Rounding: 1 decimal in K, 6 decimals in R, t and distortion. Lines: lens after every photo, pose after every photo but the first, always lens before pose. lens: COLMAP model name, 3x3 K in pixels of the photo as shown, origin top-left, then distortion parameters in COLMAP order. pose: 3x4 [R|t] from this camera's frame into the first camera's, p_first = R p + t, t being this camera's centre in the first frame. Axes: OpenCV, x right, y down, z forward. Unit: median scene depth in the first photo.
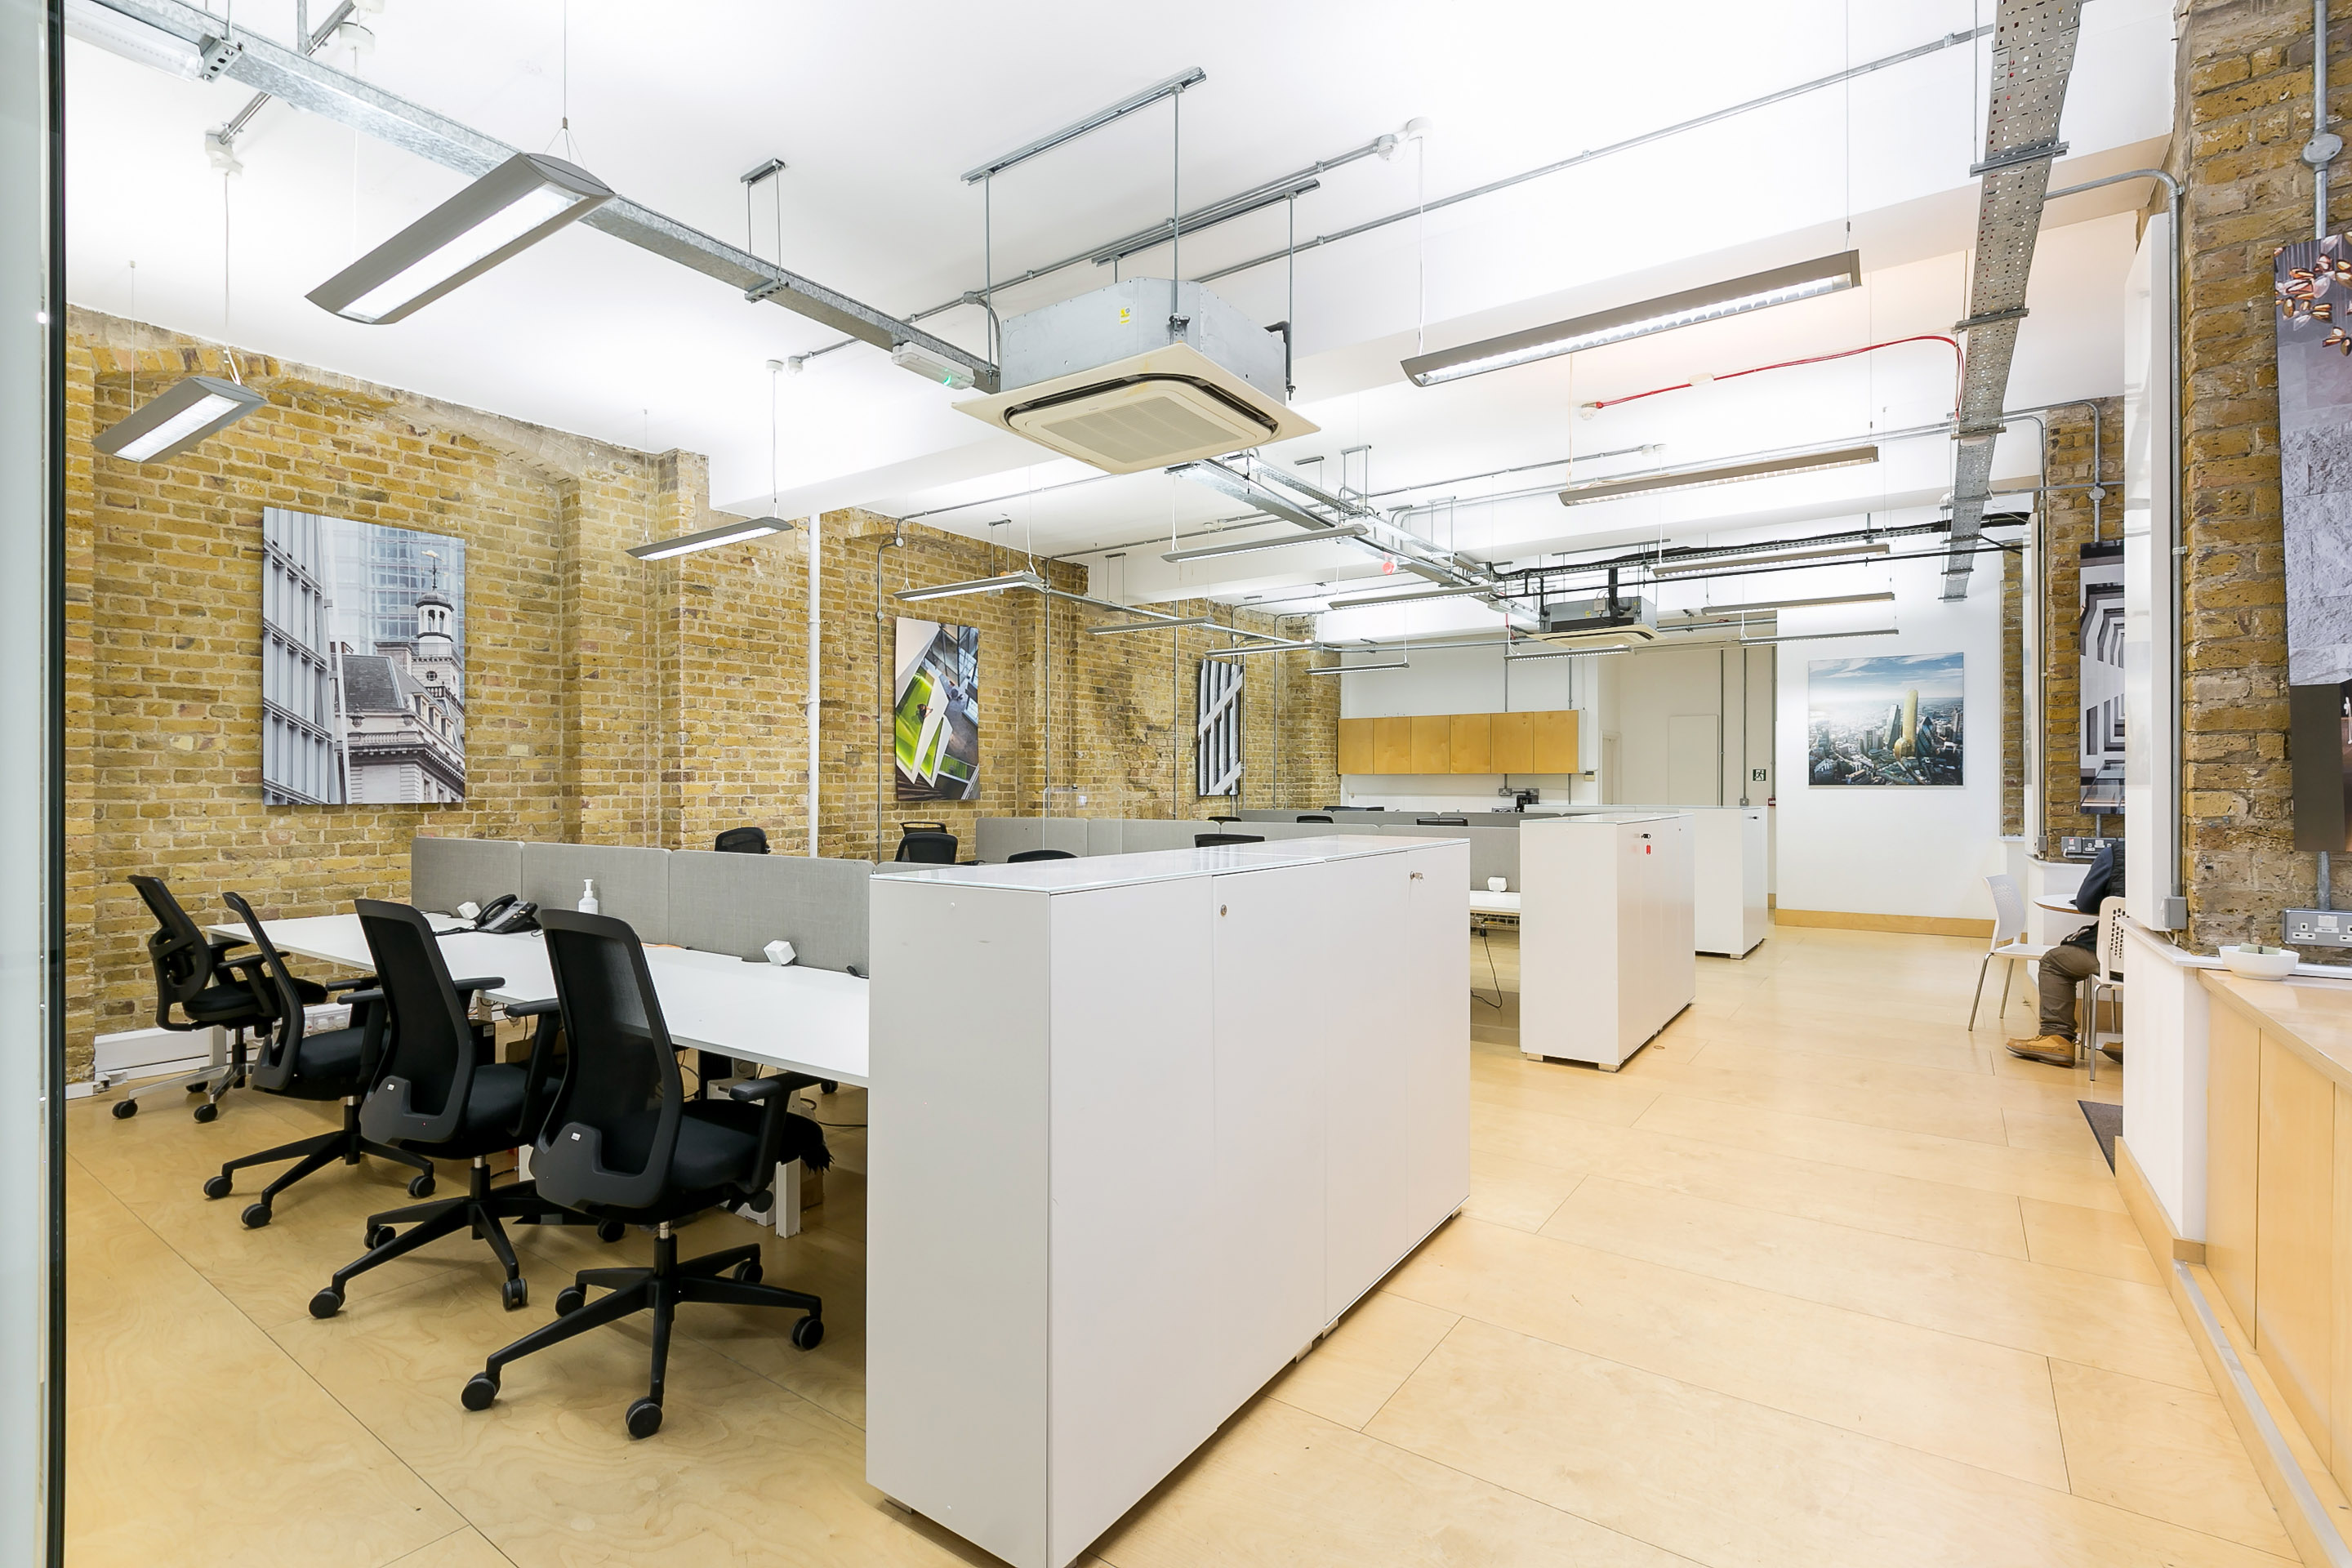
lens RADIAL K [[1060.6, 0, 1176.5], [0, 1060.6, 788.5], [0, 0, 1]] dist [0.001747, -0.000223]
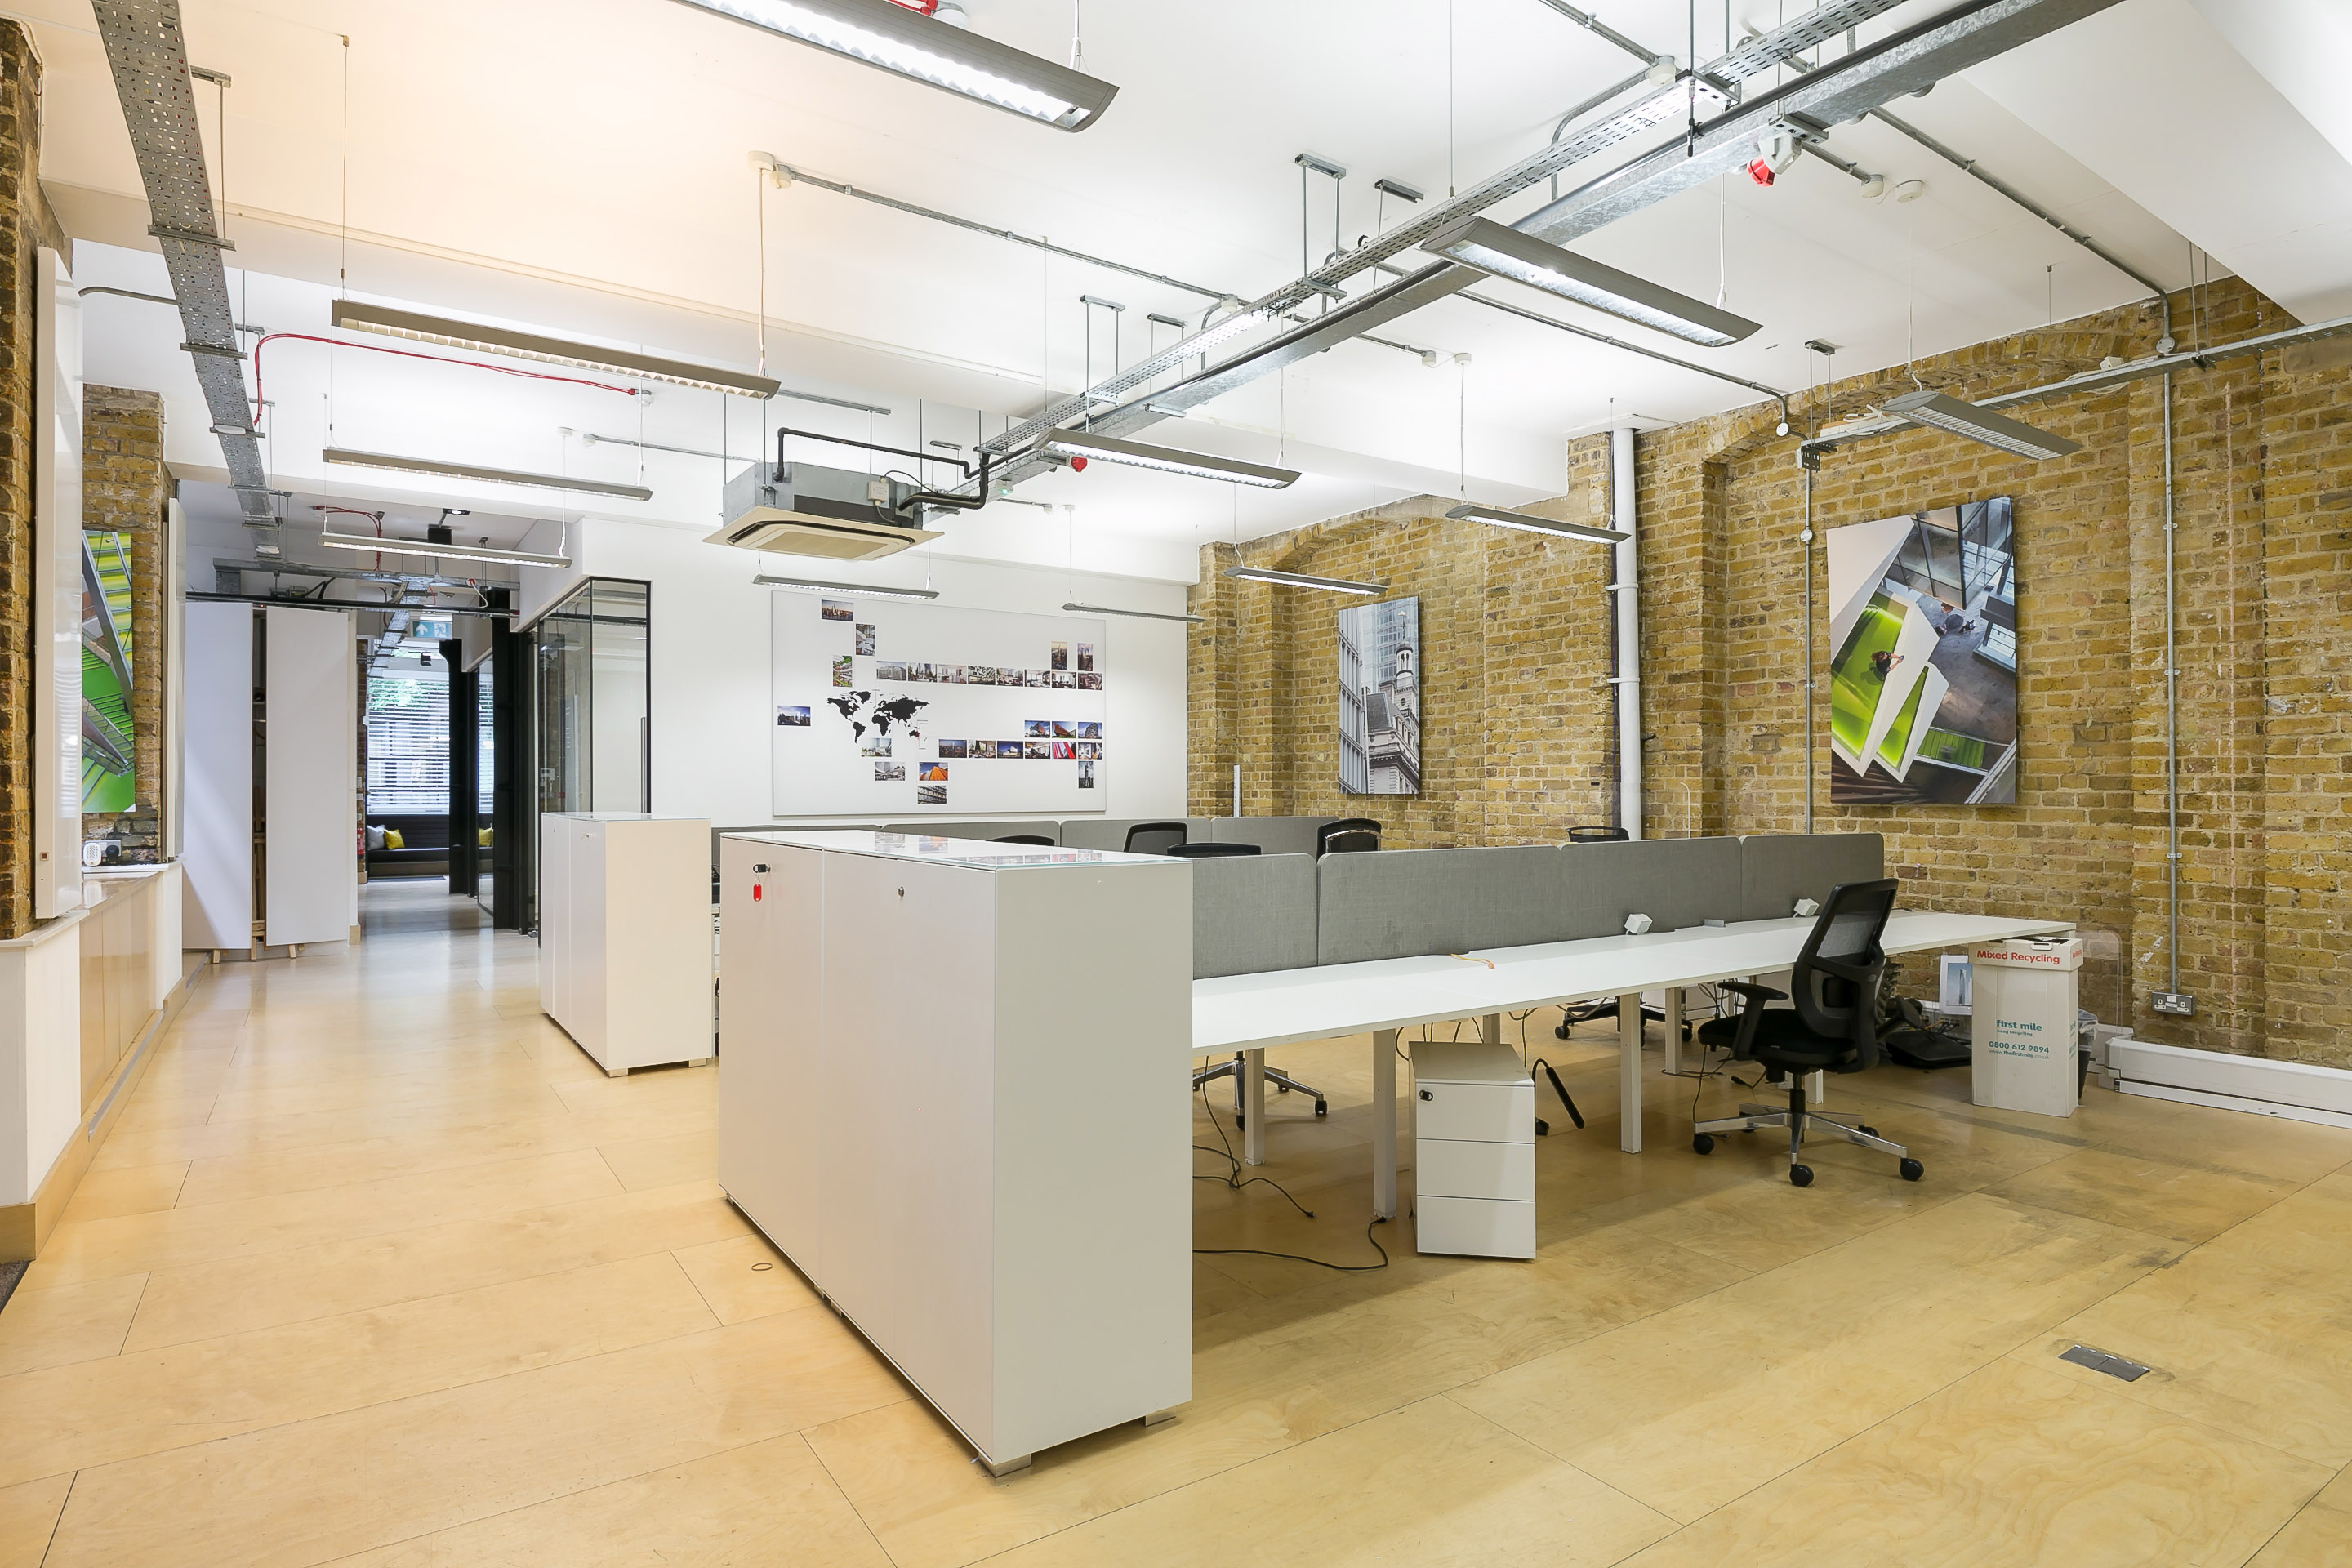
lens RADIAL K [[1169.4, 0, 1179.3], [0, 1169.4, 775.7], [0, 0, 1]] dist [0.003408, -0.000182]
pose [[-0.329816, -0.004803, -0.944033, 0.689521], [0.000666, 0.999986, -0.005320, -0.001961], [0.944045, -0.002383, -0.329808, 1.022737]]
